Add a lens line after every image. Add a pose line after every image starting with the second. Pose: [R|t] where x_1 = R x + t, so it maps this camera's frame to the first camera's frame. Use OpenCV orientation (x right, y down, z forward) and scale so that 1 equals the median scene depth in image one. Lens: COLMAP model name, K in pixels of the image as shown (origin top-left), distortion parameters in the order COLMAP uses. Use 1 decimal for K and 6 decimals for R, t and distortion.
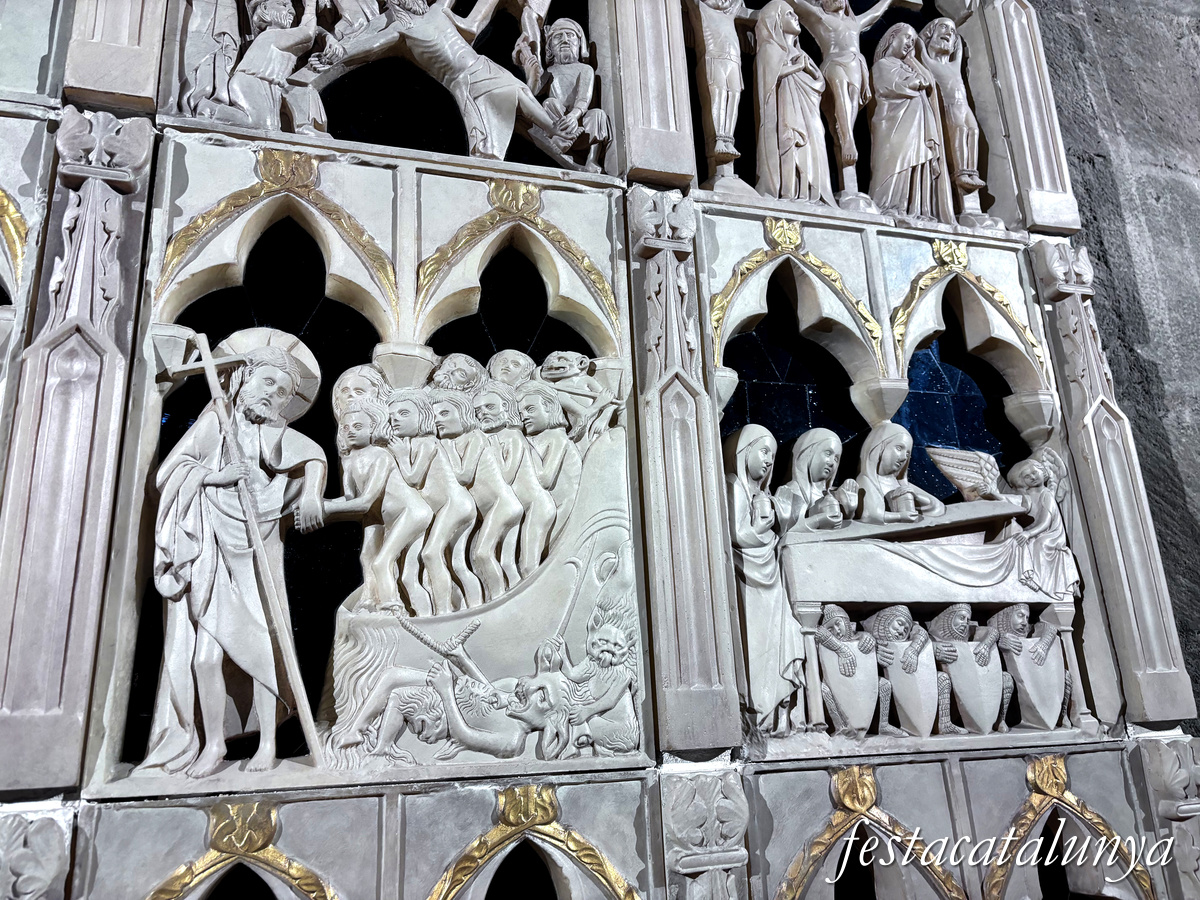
lens RADIAL K [[932.2, 0, 592.8], [0, 932.2, 435.3], [0, 0, 1]] dist [0.016122, -0.017422]
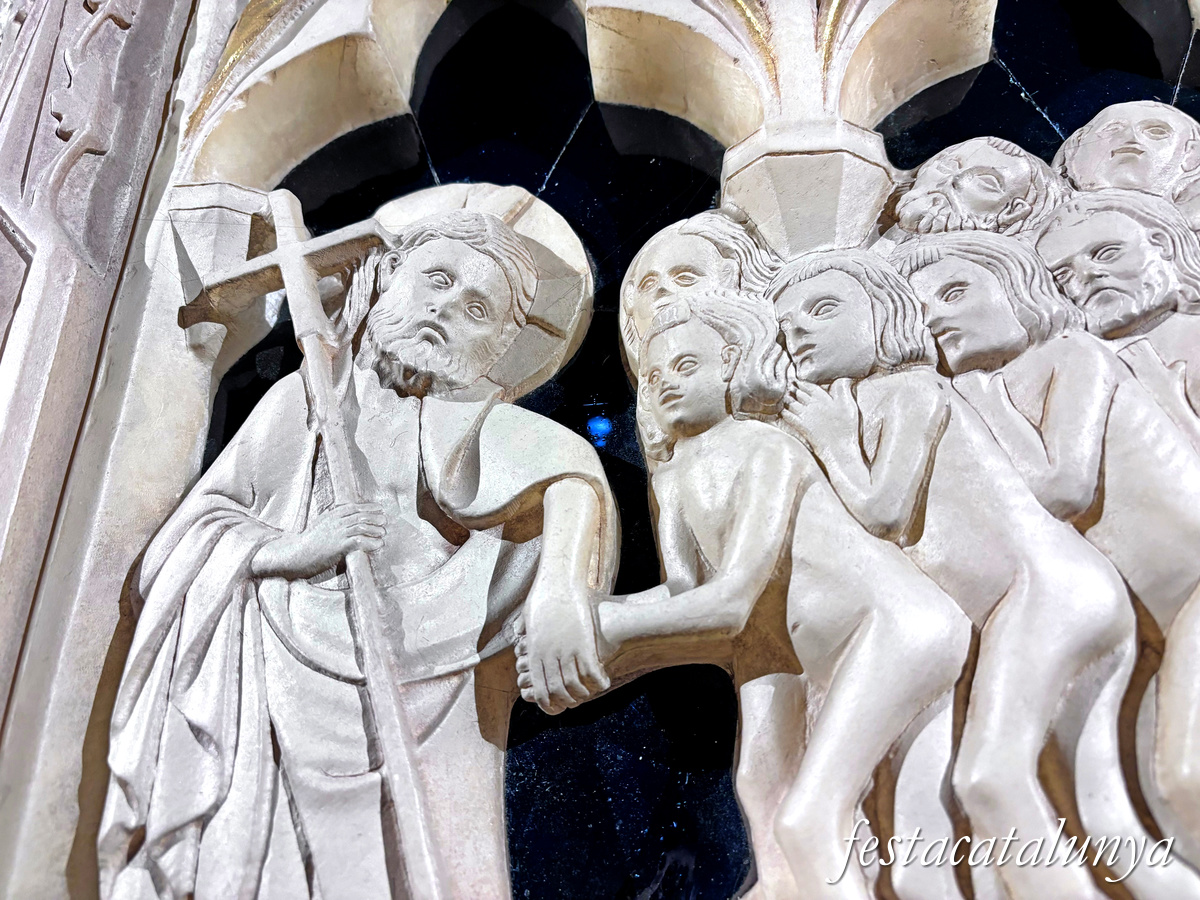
lens RADIAL K [[932.2, 0, 602.3], [0, 932.2, 426.2], [0, 0, 1]] dist [0.016122, -0.017422]
pose [[0.902357, -0.146861, -0.405197, -0.150321], [0.085842, 0.982558, -0.164956, 0.062845], [0.422355, 0.114066, 0.899225, 0.701923]]
